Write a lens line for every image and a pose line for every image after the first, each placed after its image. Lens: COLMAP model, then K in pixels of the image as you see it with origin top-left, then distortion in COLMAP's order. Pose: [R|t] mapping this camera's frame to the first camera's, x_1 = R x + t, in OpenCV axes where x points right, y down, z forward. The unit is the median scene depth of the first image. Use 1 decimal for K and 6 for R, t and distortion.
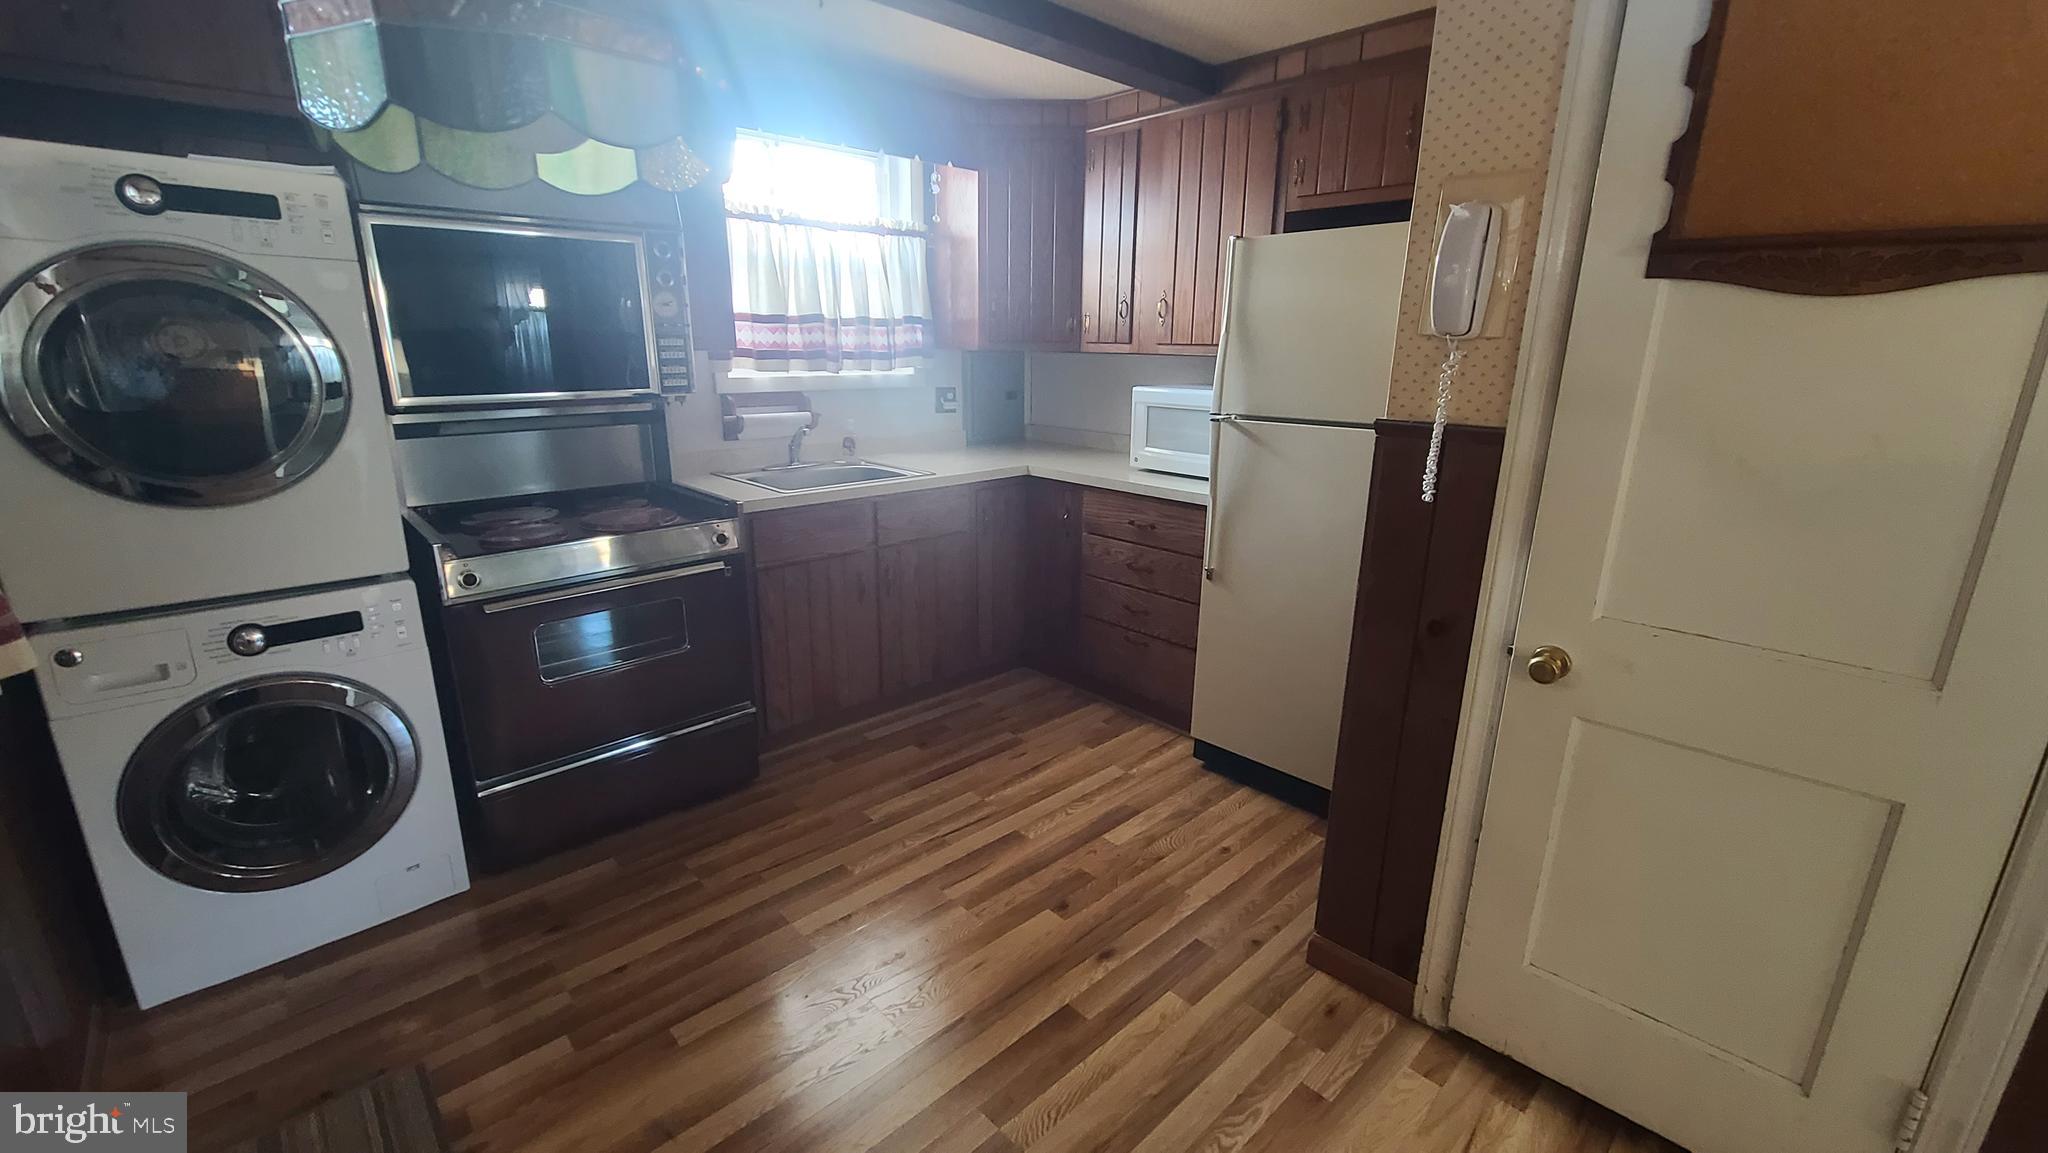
lens RADIAL K [[839.1, 0, 1018.8], [0, 839.1, 562.9], [0, 0, 1]] dist [-0.002346, -0.001213]
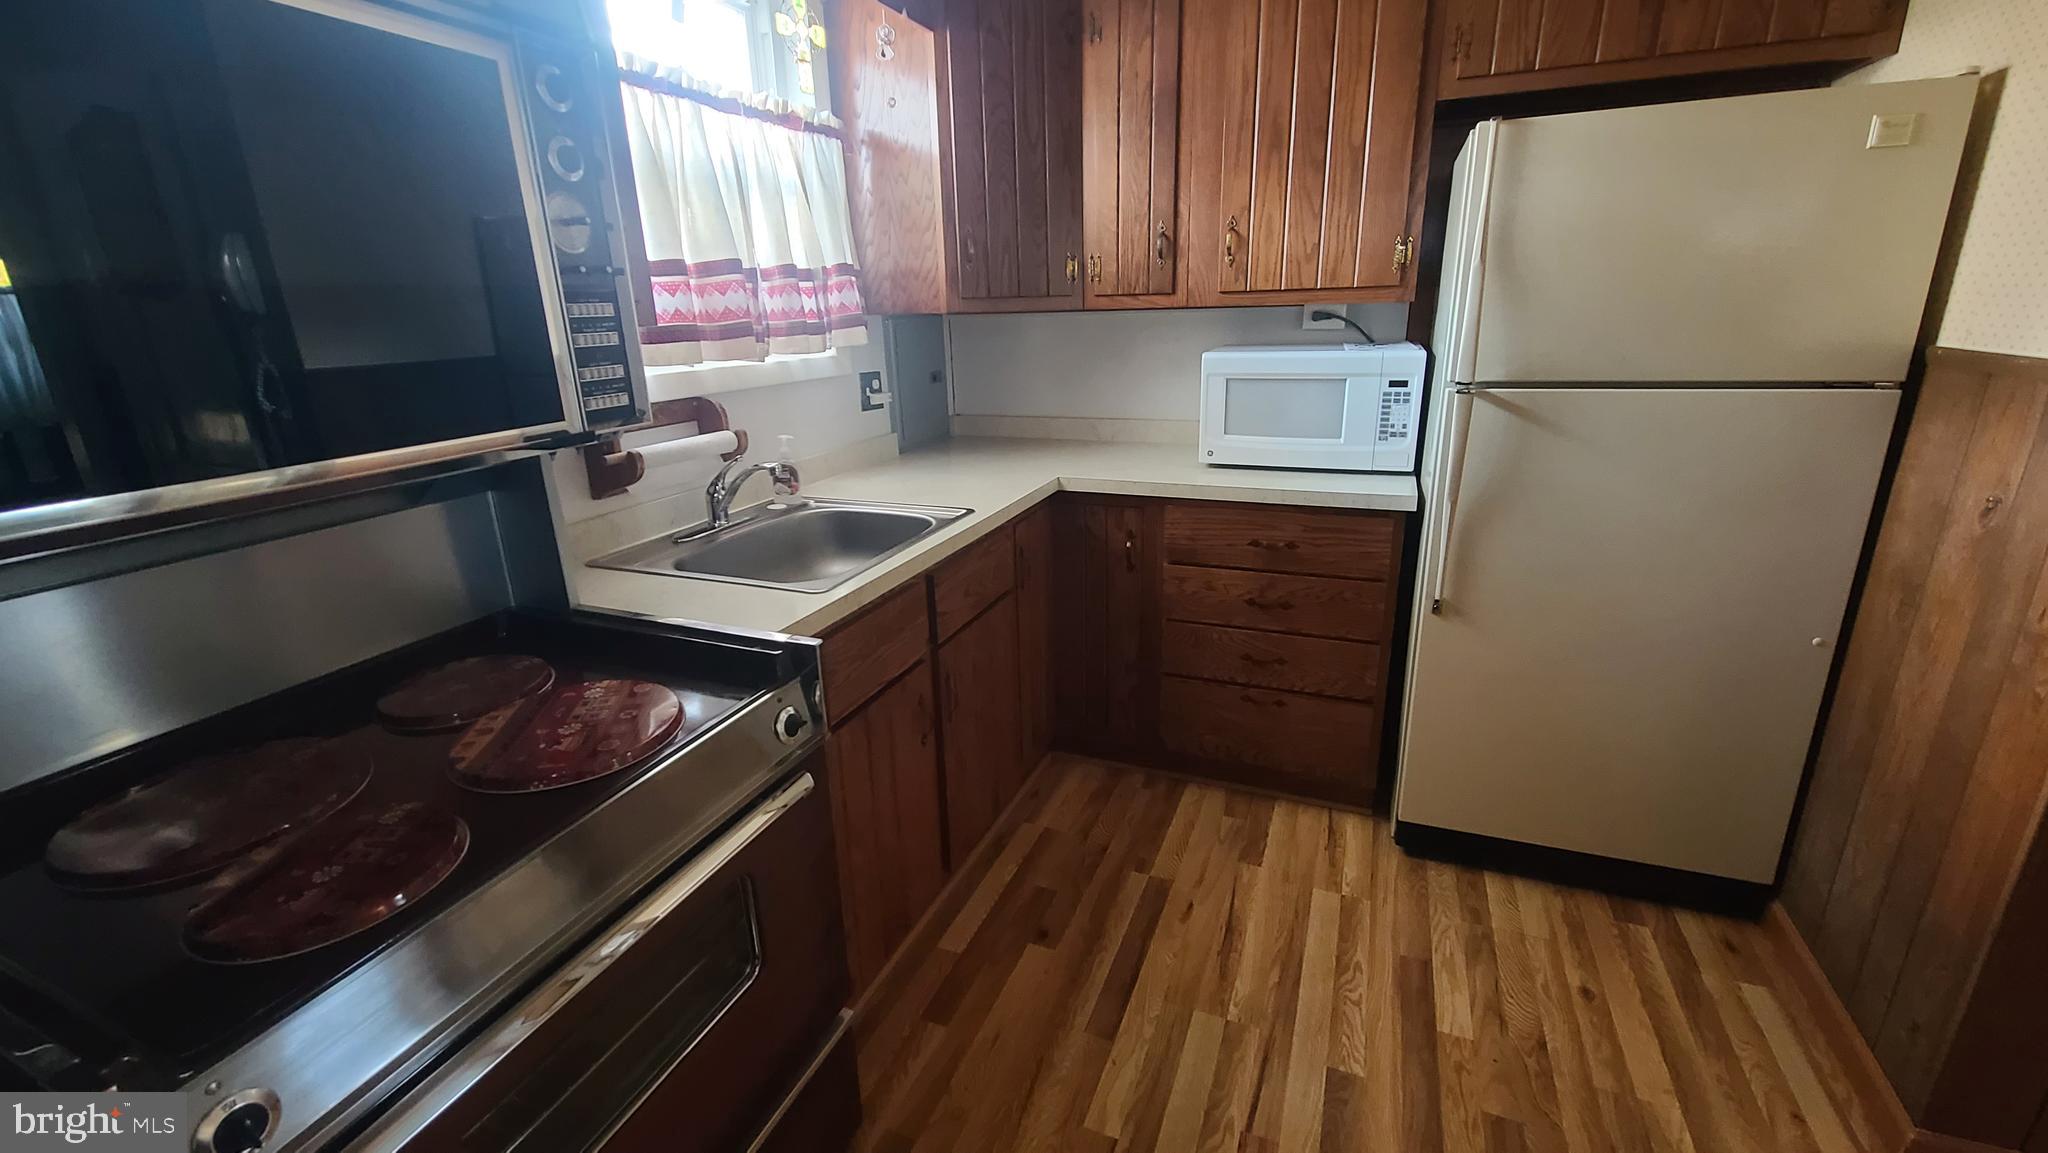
lens RADIAL K [[839.1, 0, 1017.8], [0, 839.1, 564.6], [0, 0, 1]] dist [-0.002346, -0.001213]
pose [[0.915358, -0.155382, 0.371450, -0.380194], [0.141875, 0.987839, 0.063607, -0.123964], [-0.376817, -0.005524, 0.926271, 0.492031]]
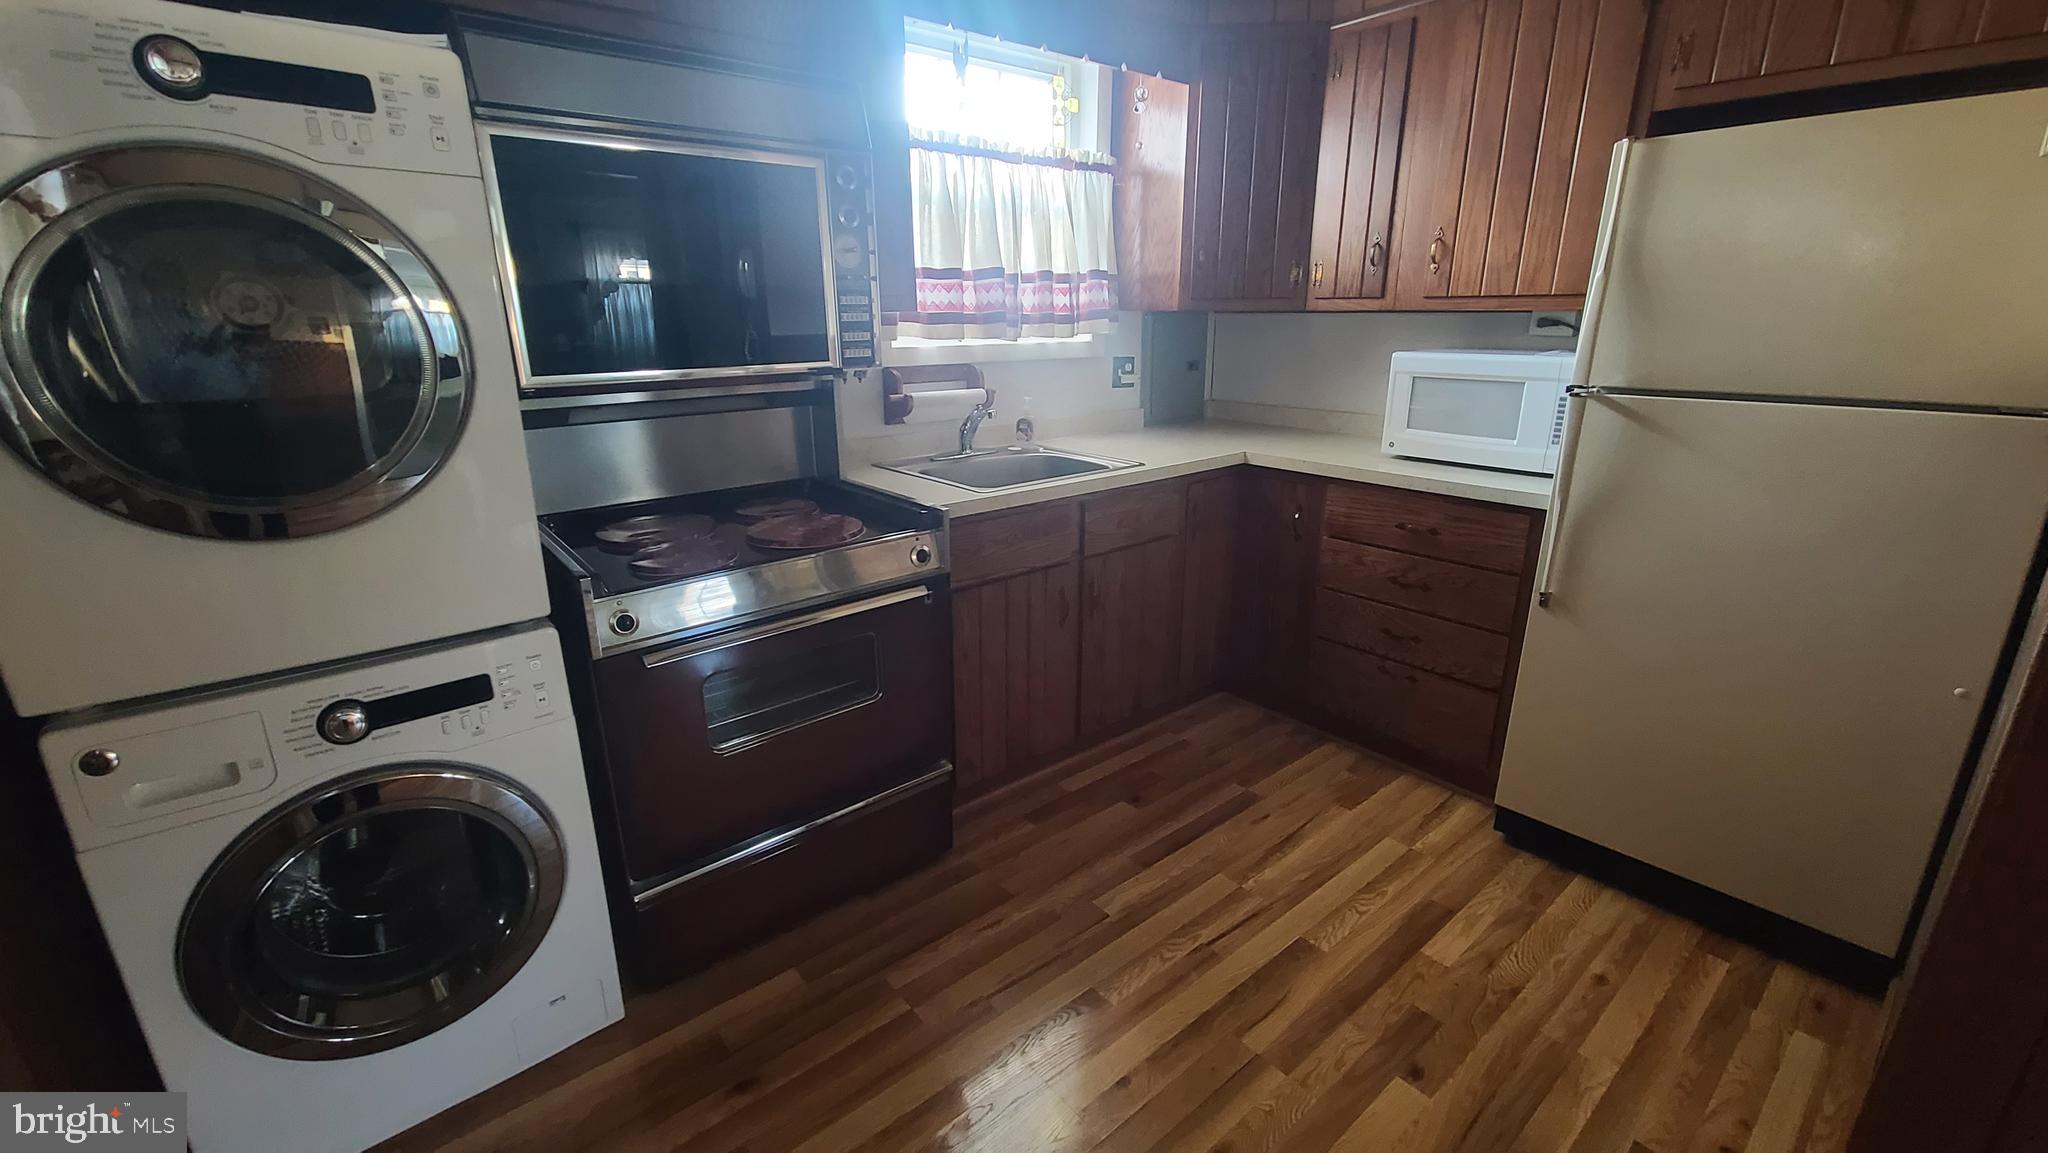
lens RADIAL K [[839.1, 0, 1016.0], [0, 839.1, 564.2], [0, 0, 1]] dist [-0.002346, -0.001213]
pose [[0.997602, 0.002844, -0.069147, -0.204354], [-0.000606, 0.999476, 0.032371, -0.044358], [0.069203, -0.032251, 0.997081, 0.225285]]
